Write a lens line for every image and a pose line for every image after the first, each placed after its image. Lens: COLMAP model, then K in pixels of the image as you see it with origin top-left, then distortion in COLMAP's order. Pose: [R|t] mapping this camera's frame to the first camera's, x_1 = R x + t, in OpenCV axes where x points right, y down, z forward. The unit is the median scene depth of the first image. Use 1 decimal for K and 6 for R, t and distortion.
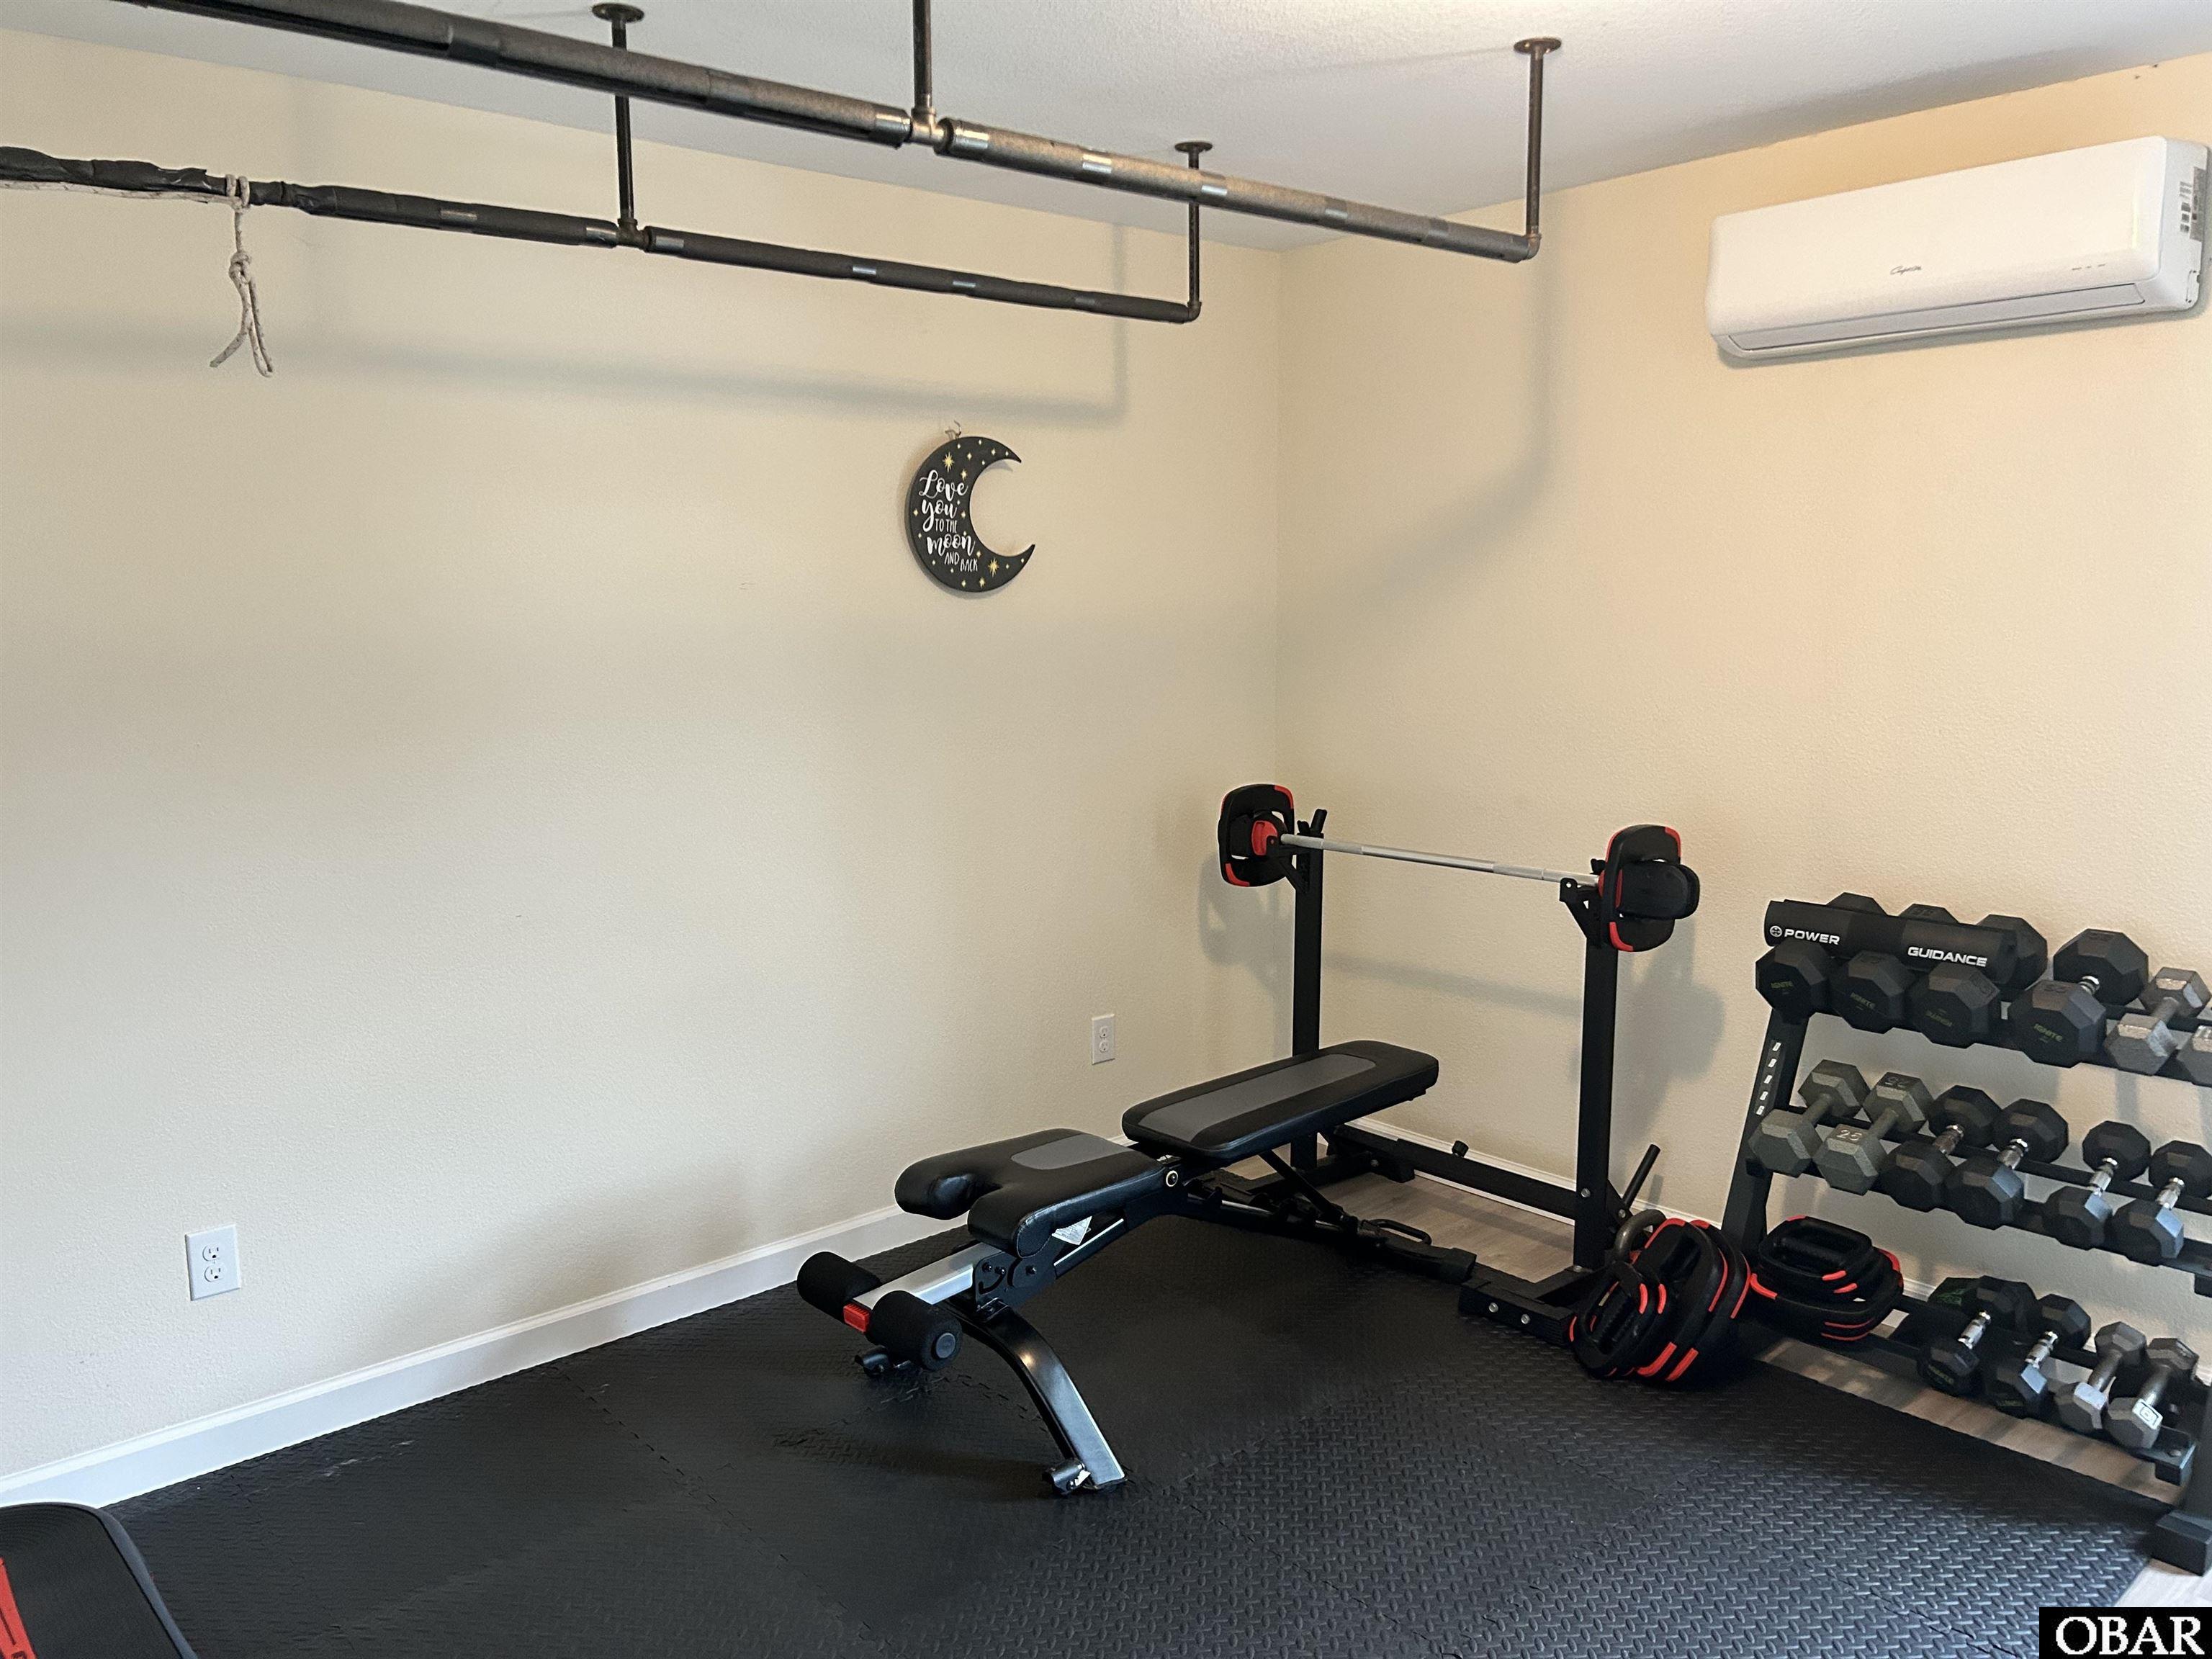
lens RADIAL K [[1658.6, 0, 1106.0], [0, 1658.6, 829.5], [0, 0, 1]] dist [0.007729, -0.013213]
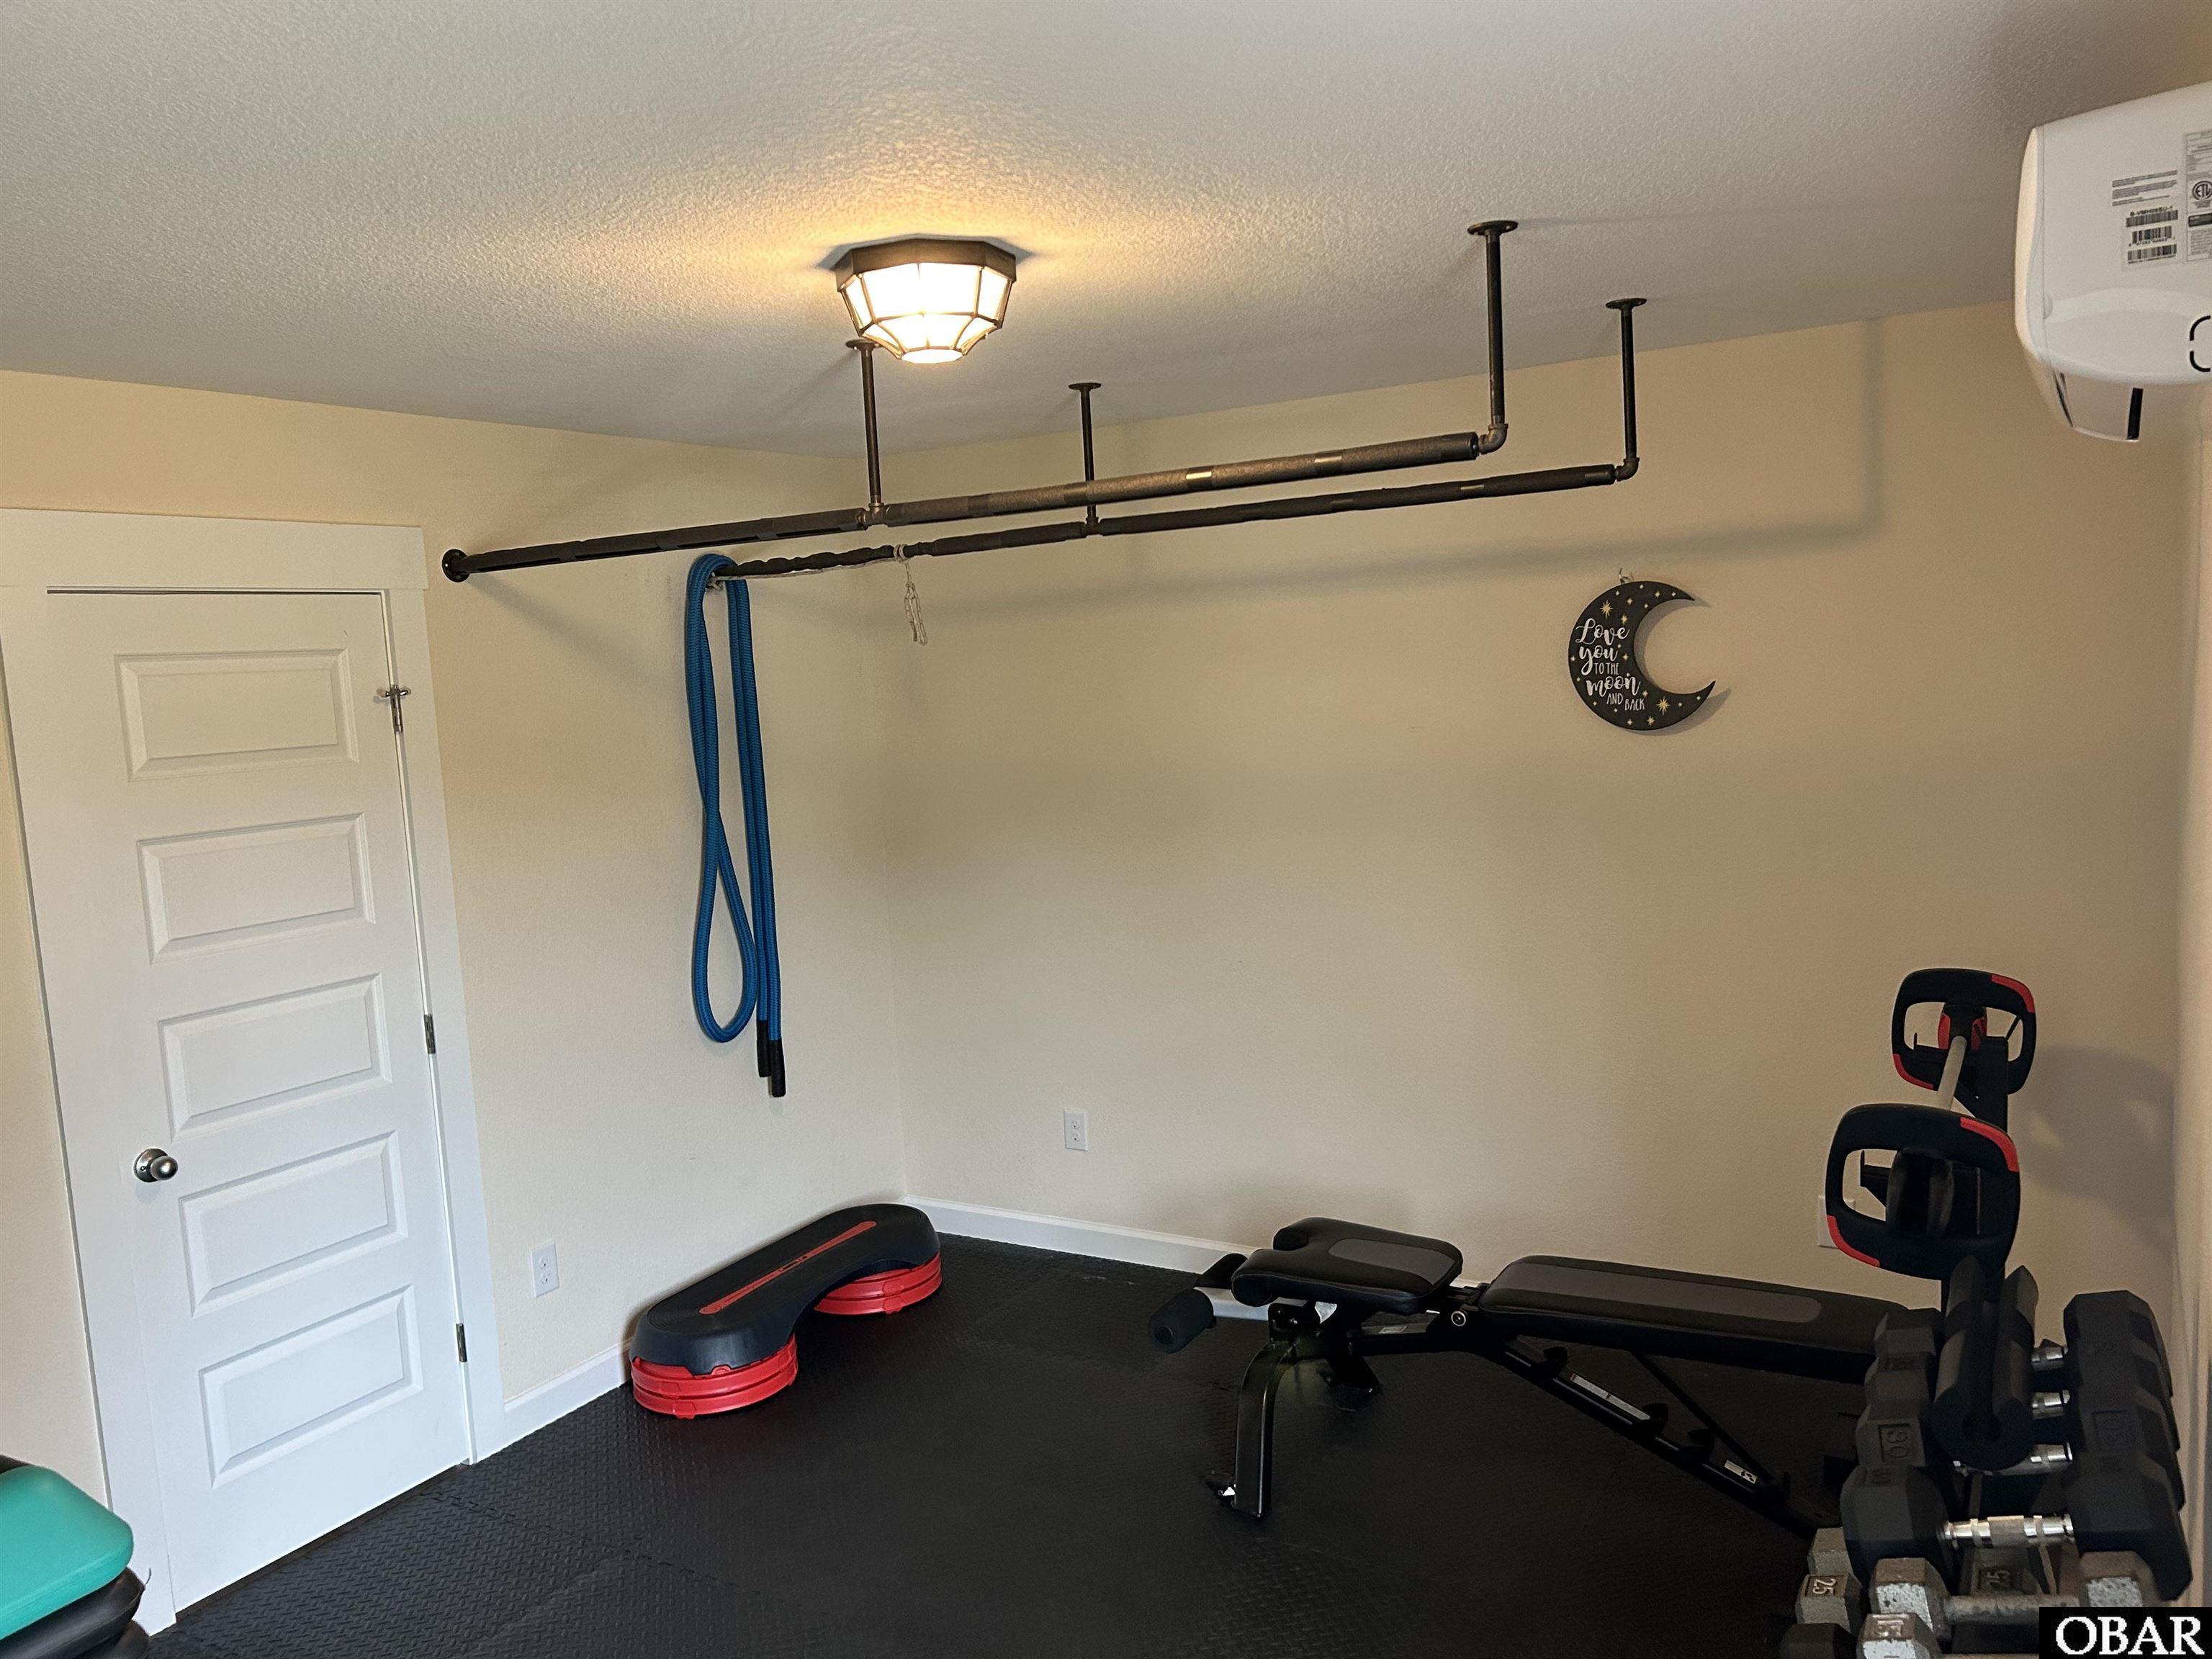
lens RADIAL K [[1658.6, 0, 1106.0], [0, 1658.6, 829.5], [0, 0, 1]] dist [0.007729, -0.013213]
pose [[0.315202, 0.093655, -0.944392, 0.808876], [-0.081030, 0.994141, 0.071544, -0.131131], [0.945559, 0.053973, 0.320944, 0.365928]]
